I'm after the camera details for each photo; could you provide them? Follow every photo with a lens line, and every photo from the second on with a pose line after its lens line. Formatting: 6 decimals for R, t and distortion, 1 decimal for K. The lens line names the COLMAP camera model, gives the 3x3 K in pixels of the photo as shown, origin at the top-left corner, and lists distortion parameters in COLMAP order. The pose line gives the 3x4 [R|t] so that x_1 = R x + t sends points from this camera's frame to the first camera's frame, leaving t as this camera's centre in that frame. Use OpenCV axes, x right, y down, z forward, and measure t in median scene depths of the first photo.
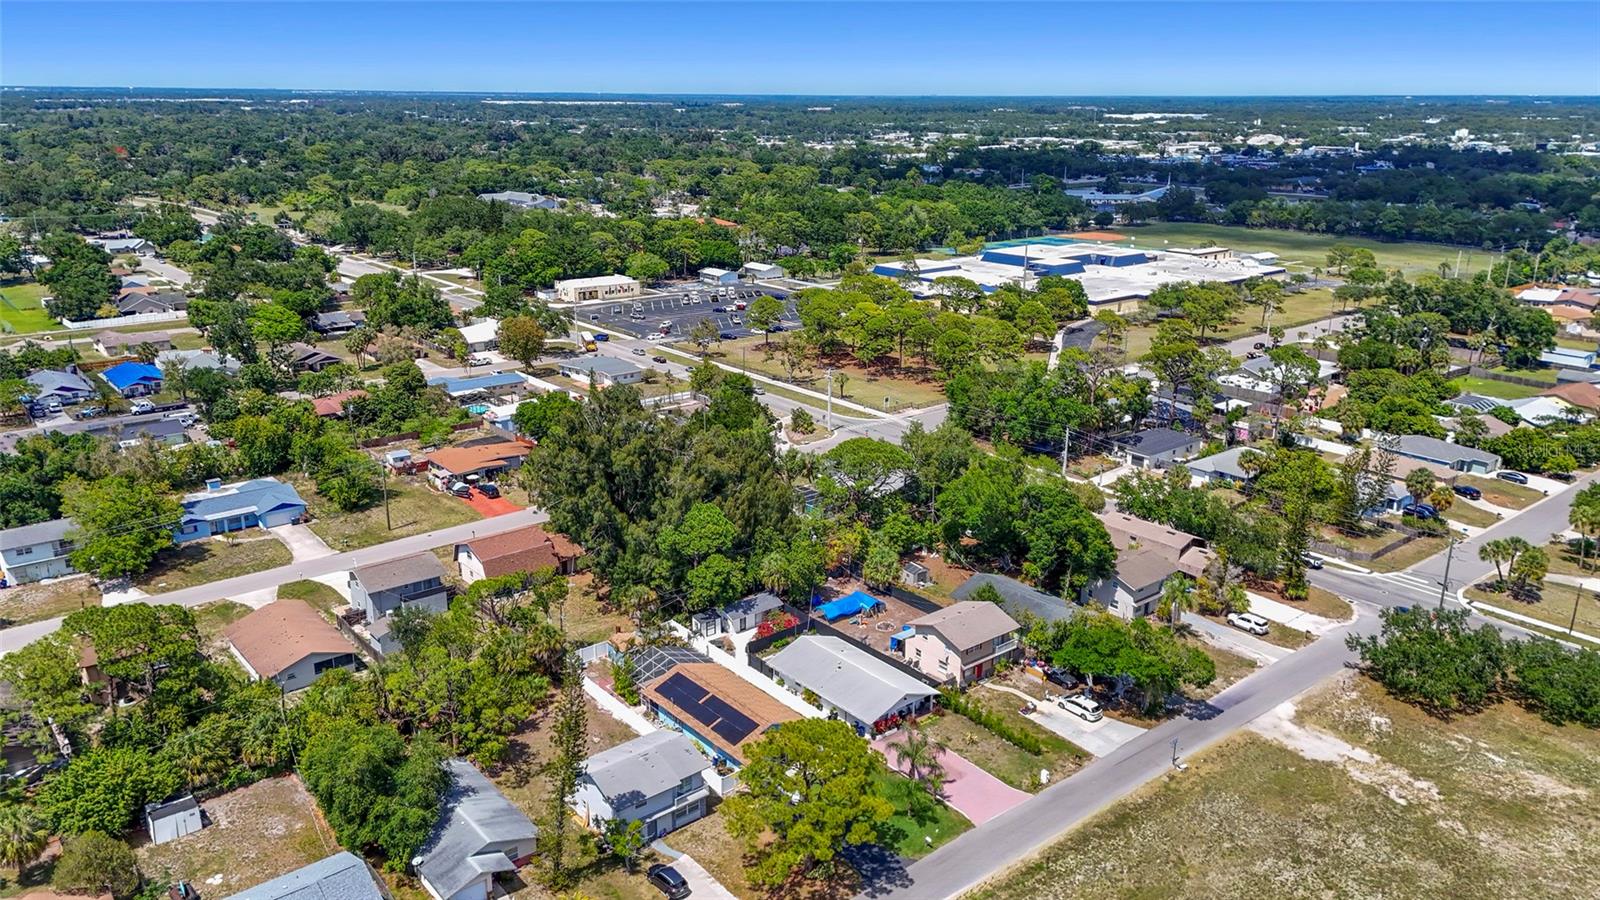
lens RADIAL K [[1173.3, 0, 800.0], [0, 1173.3, 450.0], [0, 0, 1]] dist [0.080395, -0.087809]
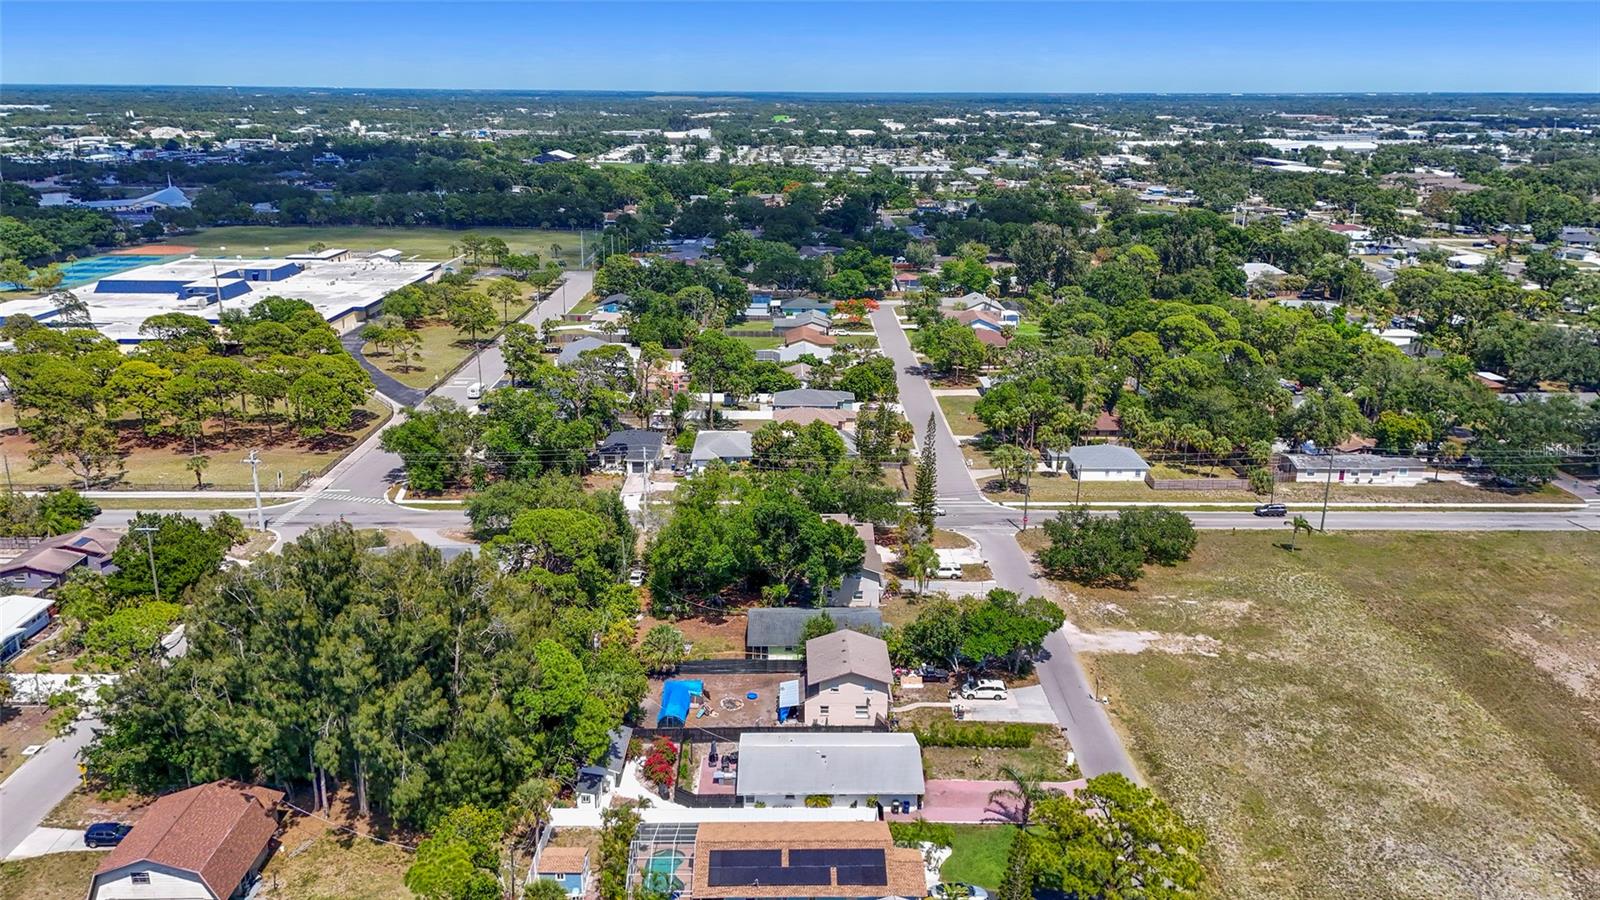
lens RADIAL K [[1177.2, 0, 804.5], [0, 1177.2, 450.9], [0, 0, 1]] dist [0.079997, -0.079128]
pose [[0.627732, -0.229620, 0.743793, -0.462803], [0.224671, 0.968284, 0.109310, -0.105414], [-0.745303, 0.098491, 0.659412, 0.336225]]
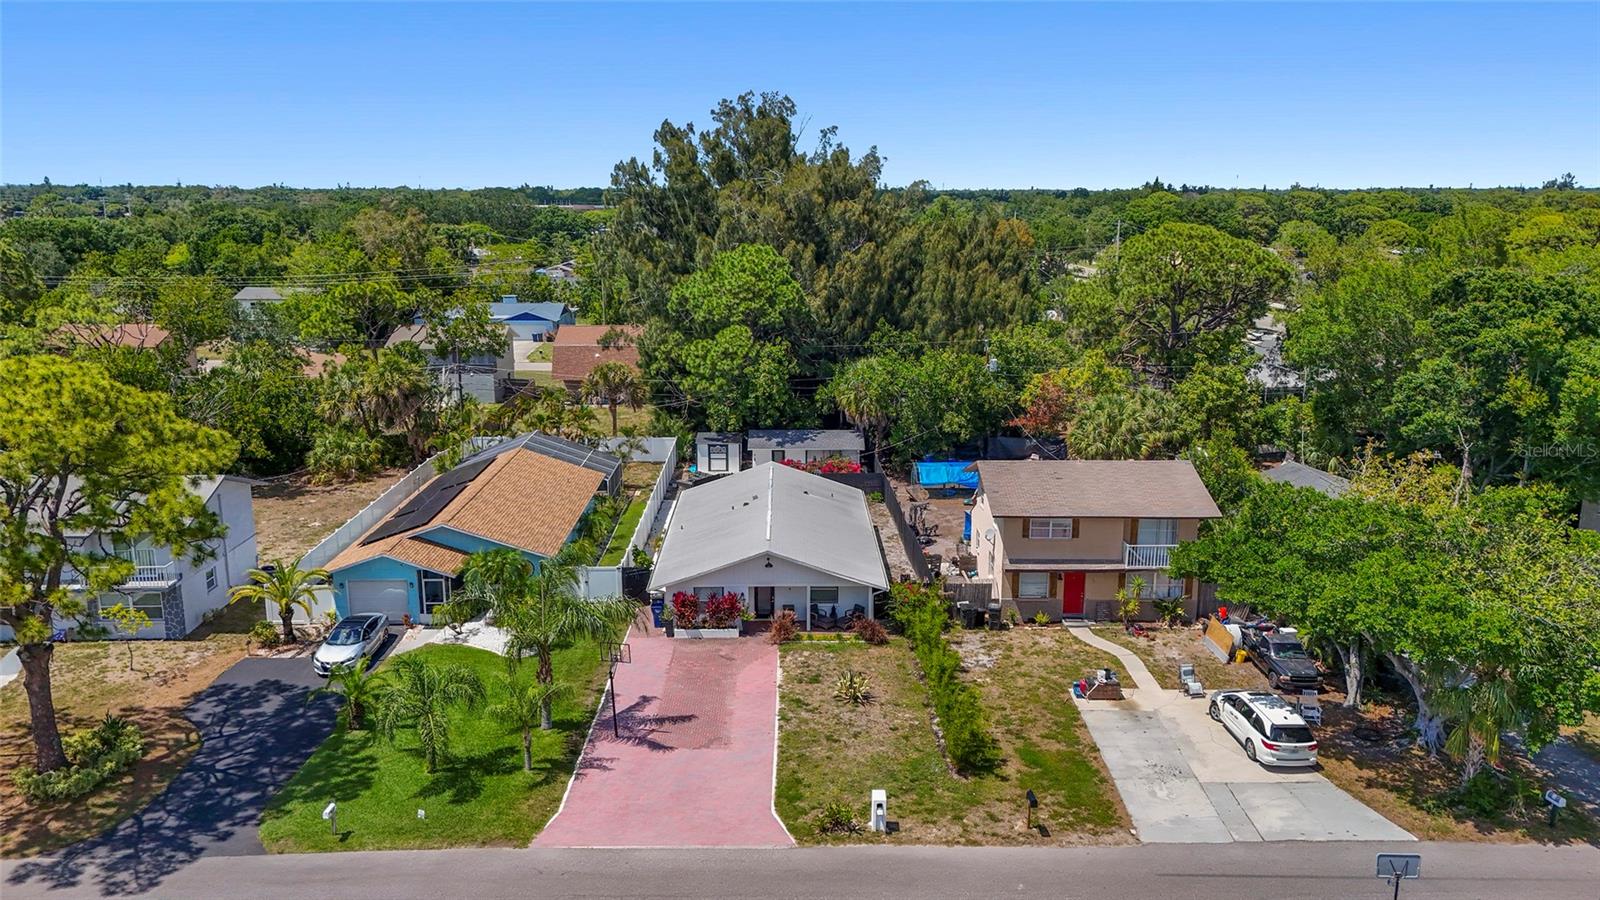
lens RADIAL K [[1173.3, 0, 800.0], [0, 1173.3, 450.0], [0, 0, 1]] dist [0.080395, -0.087809]
pose [[0.781192, 0.129301, -0.610754, 0.266981], [-0.178485, 0.983739, -0.020029, 0.137222], [0.598232, 0.124657, 0.791567, 0.521829]]
